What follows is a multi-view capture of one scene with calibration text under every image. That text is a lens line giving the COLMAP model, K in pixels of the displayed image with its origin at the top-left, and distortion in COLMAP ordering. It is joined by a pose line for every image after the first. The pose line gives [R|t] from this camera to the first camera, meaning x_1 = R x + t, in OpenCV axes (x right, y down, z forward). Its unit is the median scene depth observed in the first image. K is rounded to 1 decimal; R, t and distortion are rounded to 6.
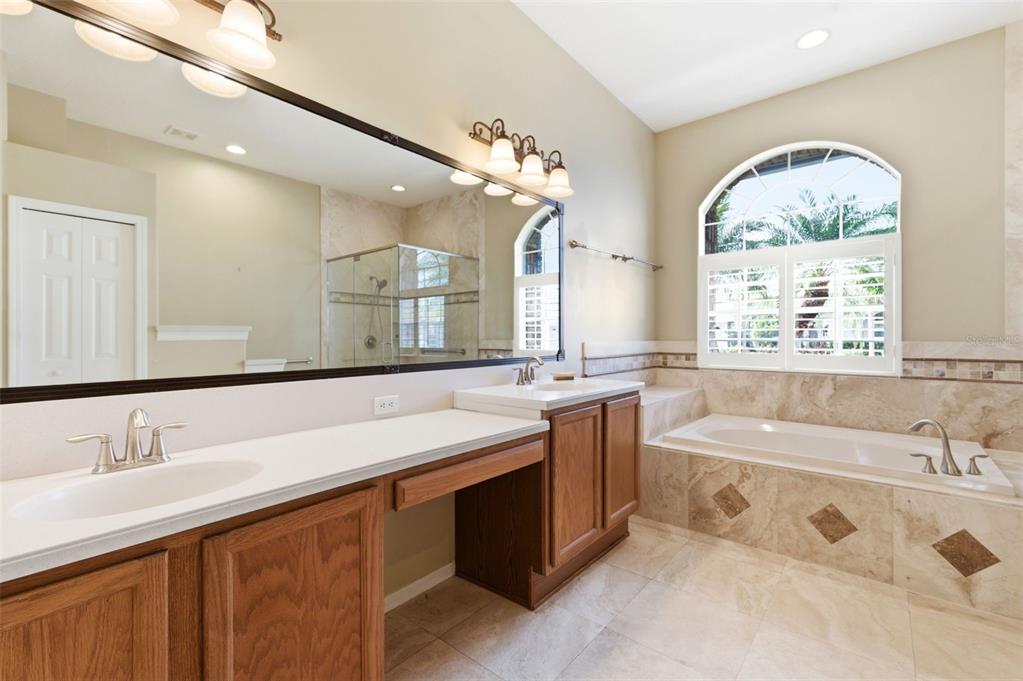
lens RADIAL K [[451.6, 0, 509.8], [0, 451.6, 338.7], [0, 0, 1]] dist [0.003675, -0.000140]
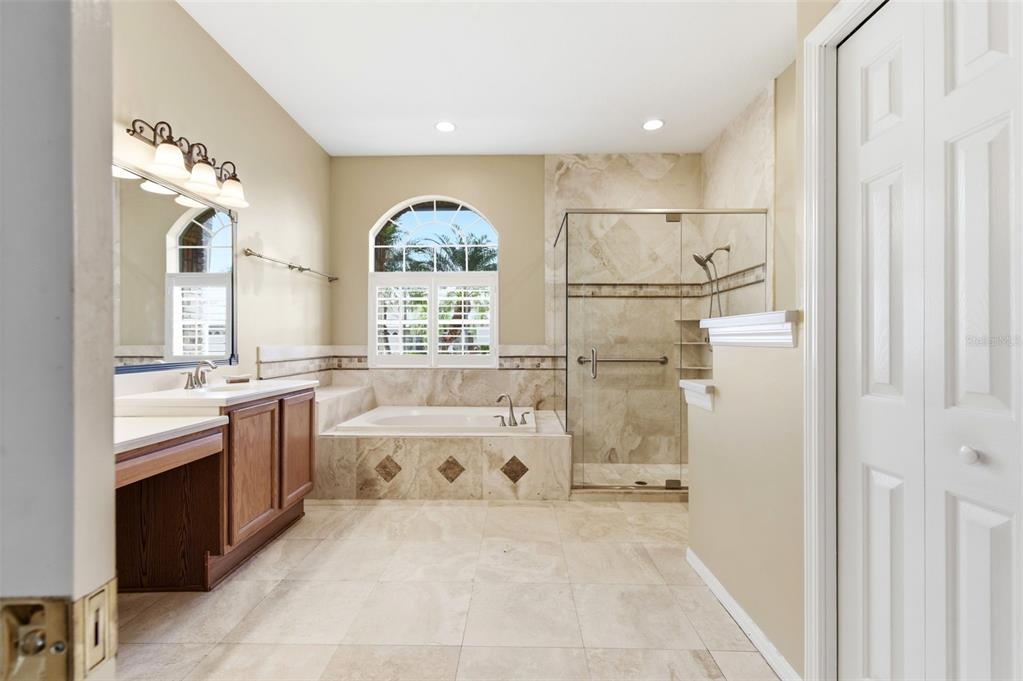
lens RADIAL K [[451.6, 0, 509.7], [0, 451.6, 341.8], [0, 0, 1]] dist [0.003675, -0.000140]
pose [[0.777809, 0.001702, 0.628498, -0.053776], [0.001552, 0.999988, -0.004629, 0.002832], [-0.628499, 0.004576, 0.777797, -0.226719]]
